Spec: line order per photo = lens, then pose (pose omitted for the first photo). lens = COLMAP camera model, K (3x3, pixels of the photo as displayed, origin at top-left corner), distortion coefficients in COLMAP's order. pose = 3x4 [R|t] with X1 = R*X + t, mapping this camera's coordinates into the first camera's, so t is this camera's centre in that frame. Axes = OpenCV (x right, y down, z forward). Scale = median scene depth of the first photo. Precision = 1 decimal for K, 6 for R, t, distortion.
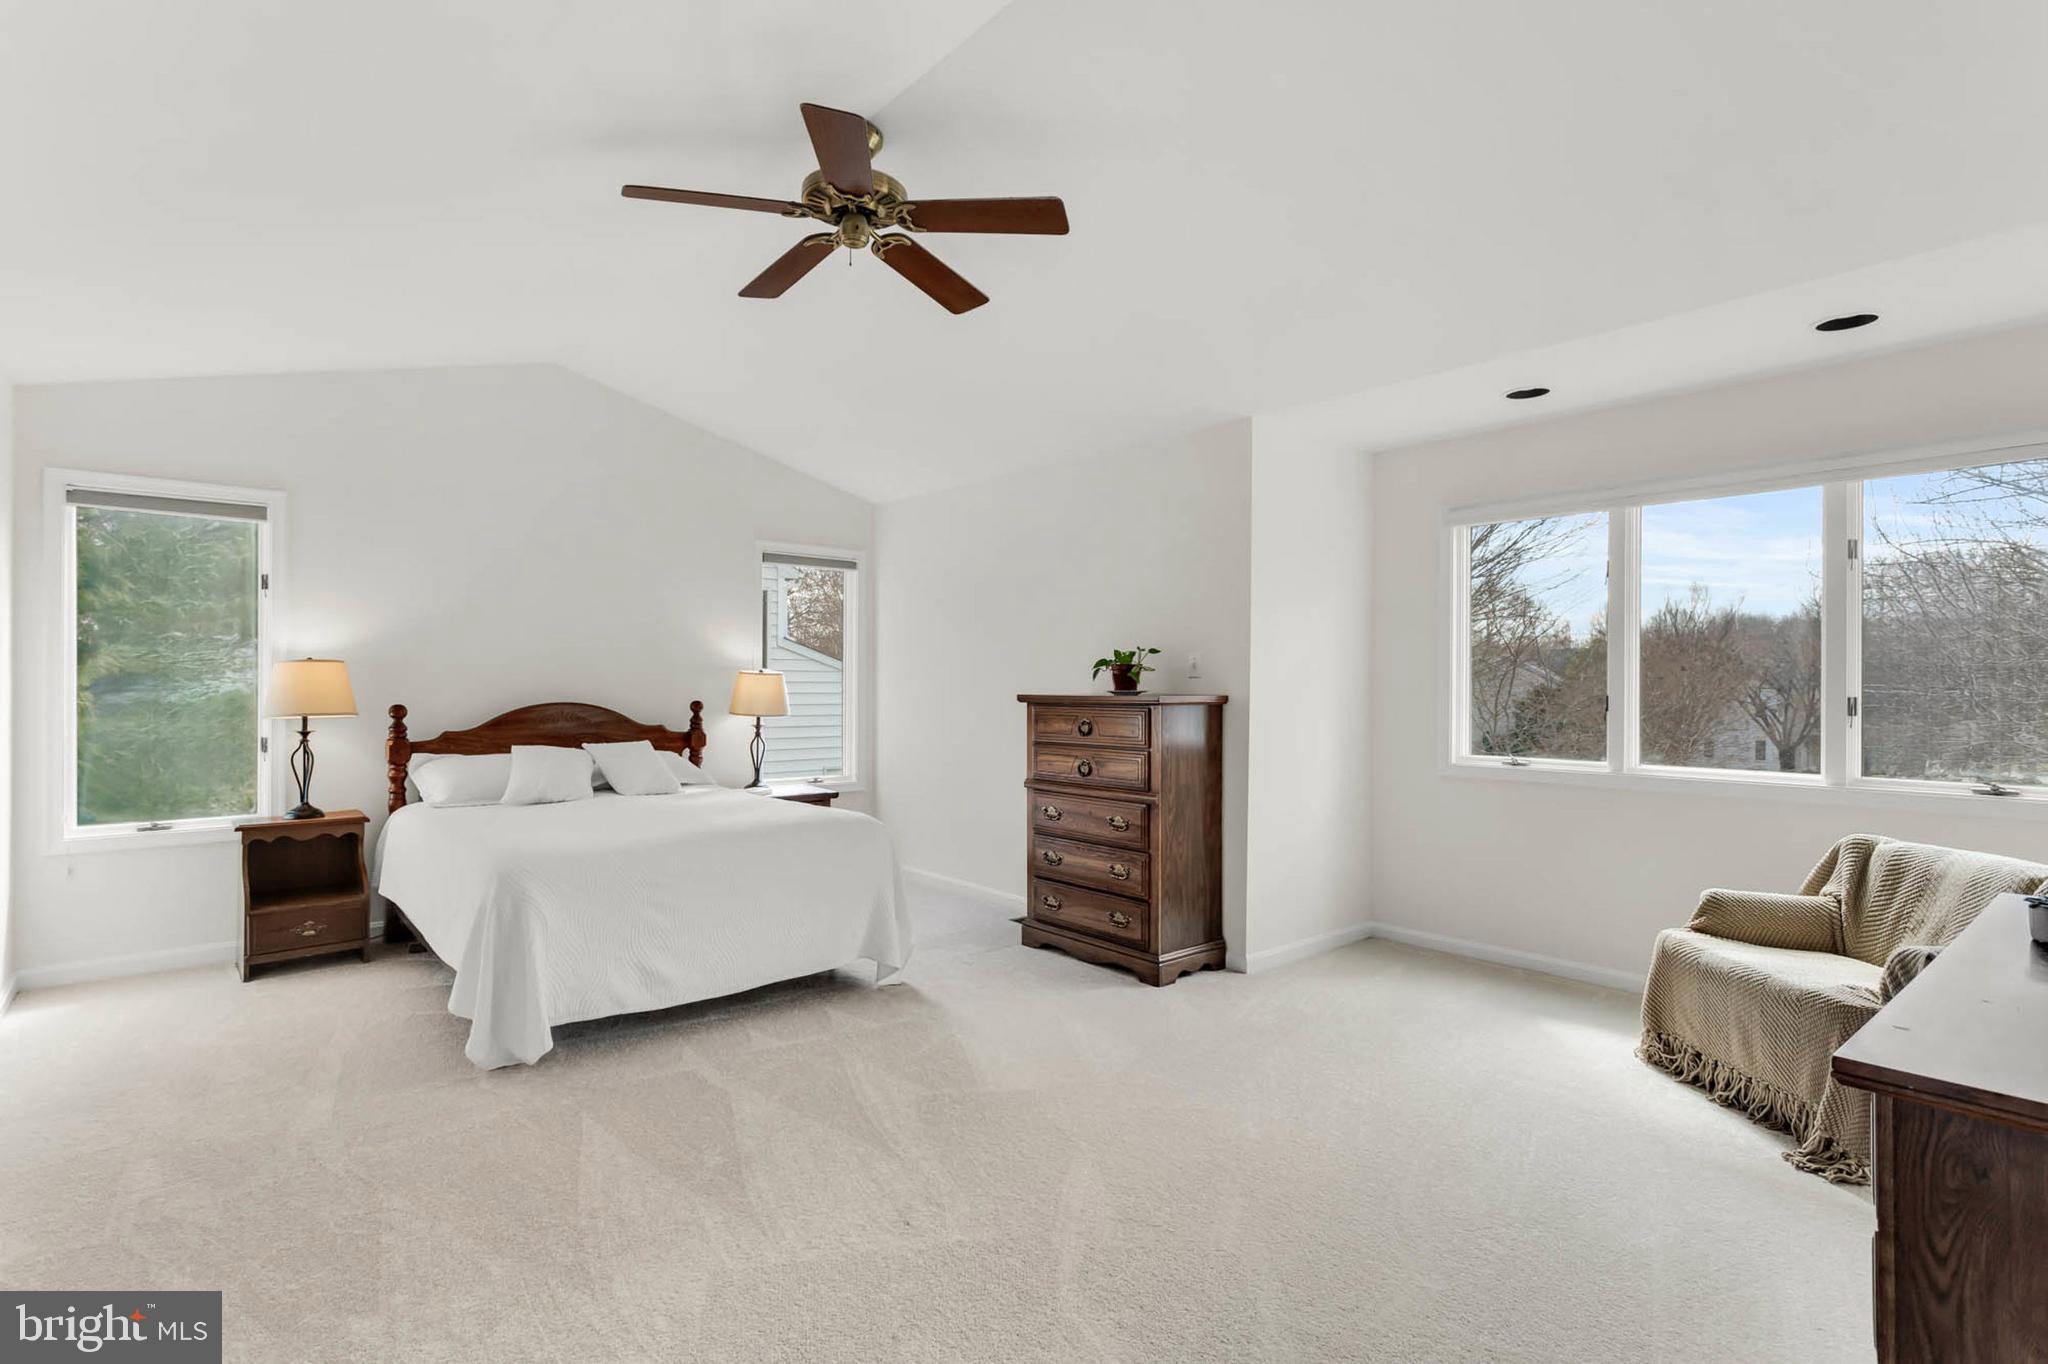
lens RADIAL K [[991.7, 0, 988.1], [0, 991.7, 663.2], [0, 0, 1]] dist [-0.001207, -0.000395]
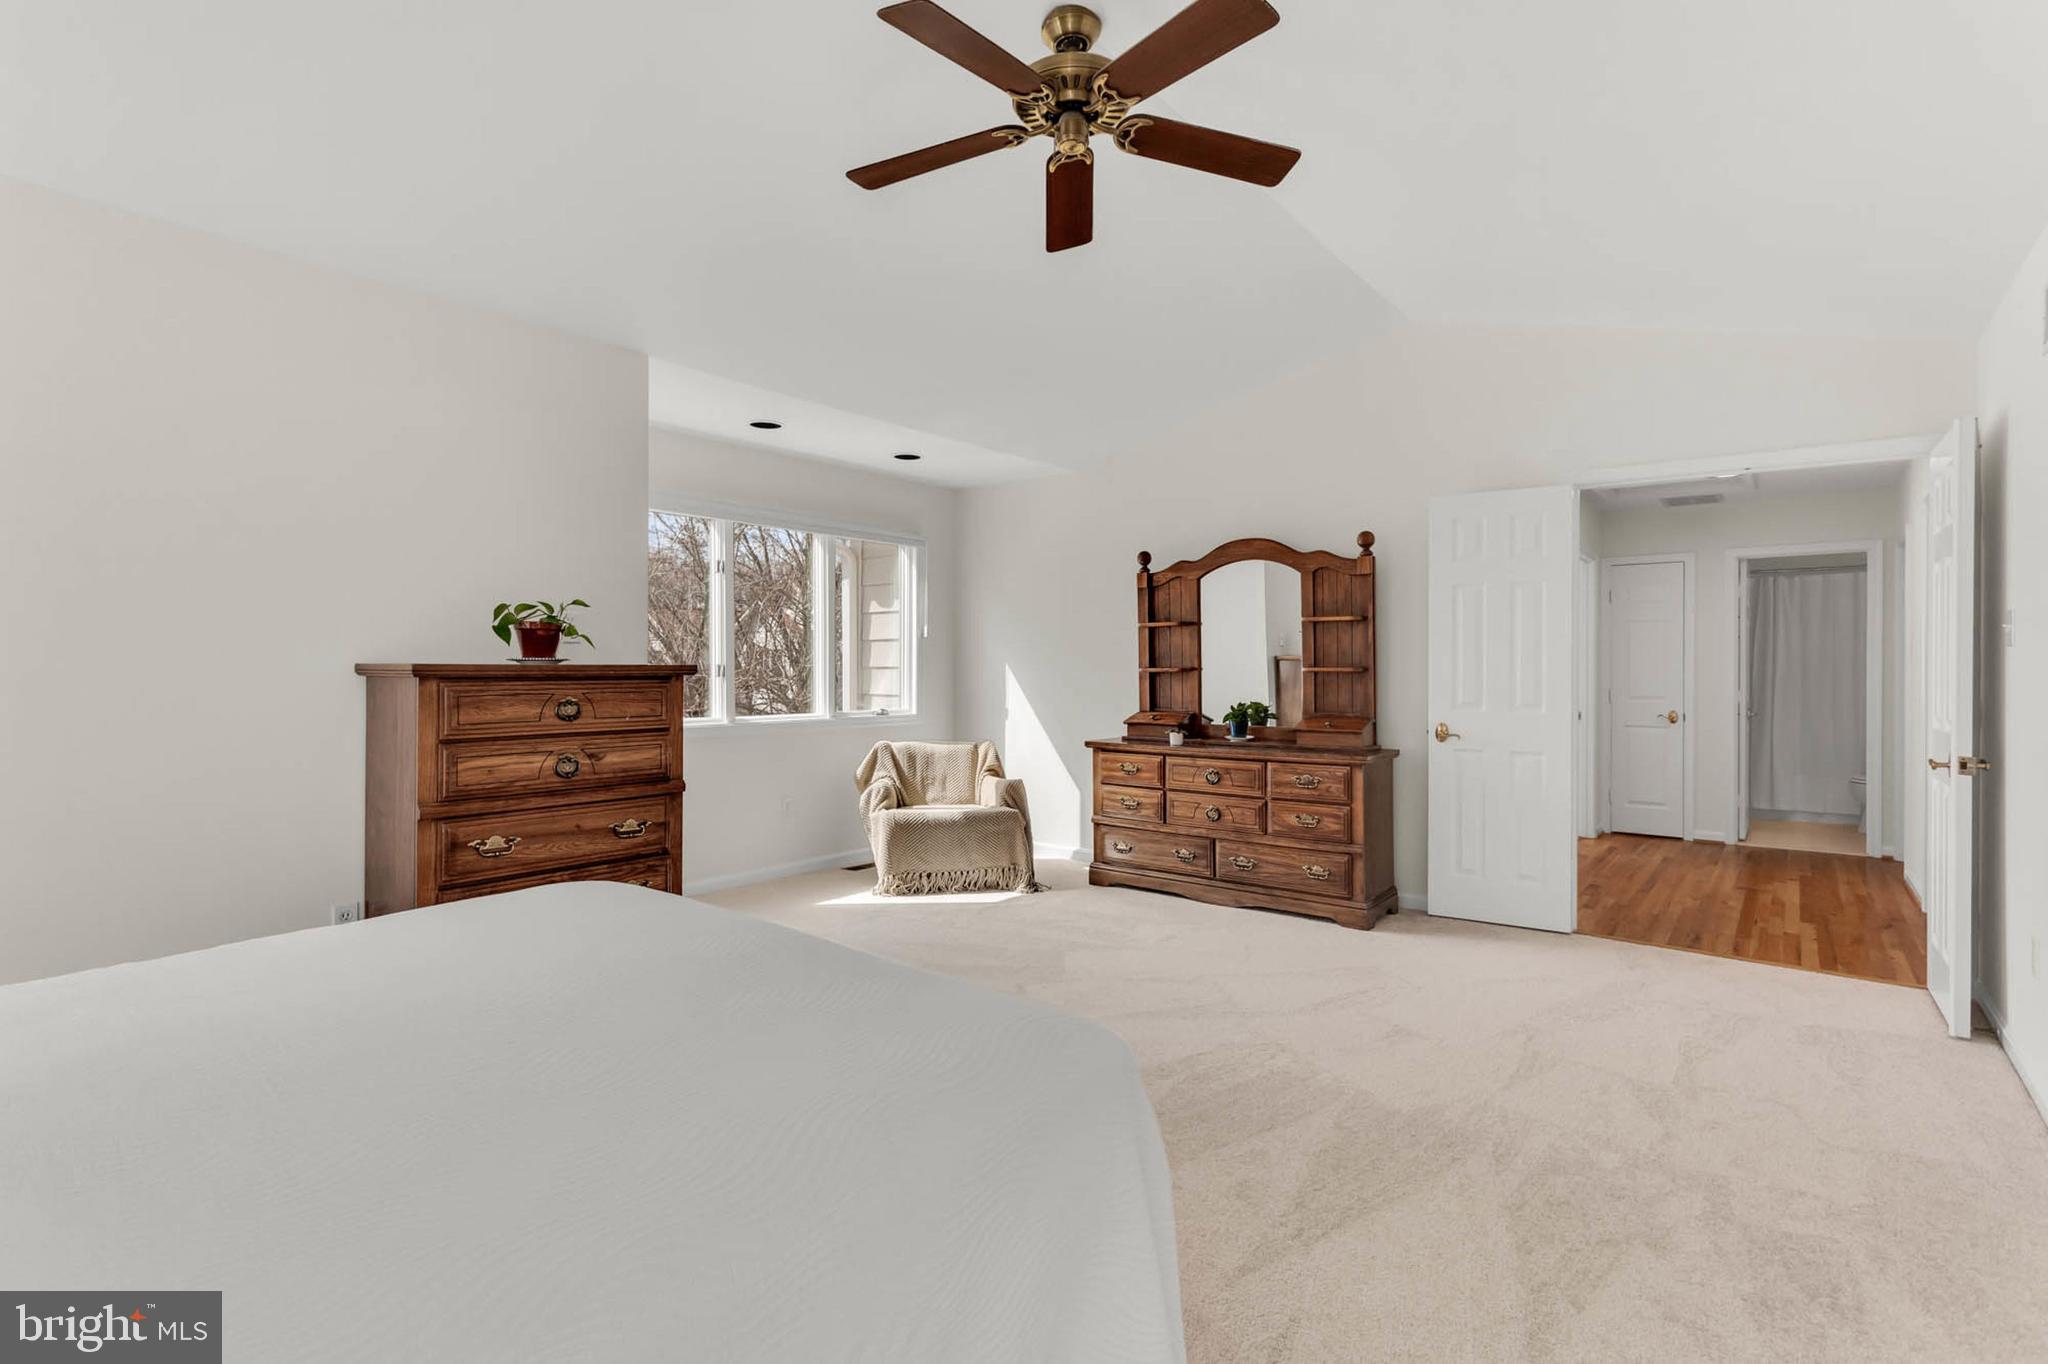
lens RADIAL K [[974.7, 0, 1027.6], [0, 974.7, 655.2], [0, 0, 1]] dist [0.002076, 0.000182]
pose [[-0.225199, 0.001438, 0.974312, -0.660221], [-0.043926, 0.998967, -0.011627, 0.019218], [-0.973322, -0.045417, -0.224903, 0.838939]]
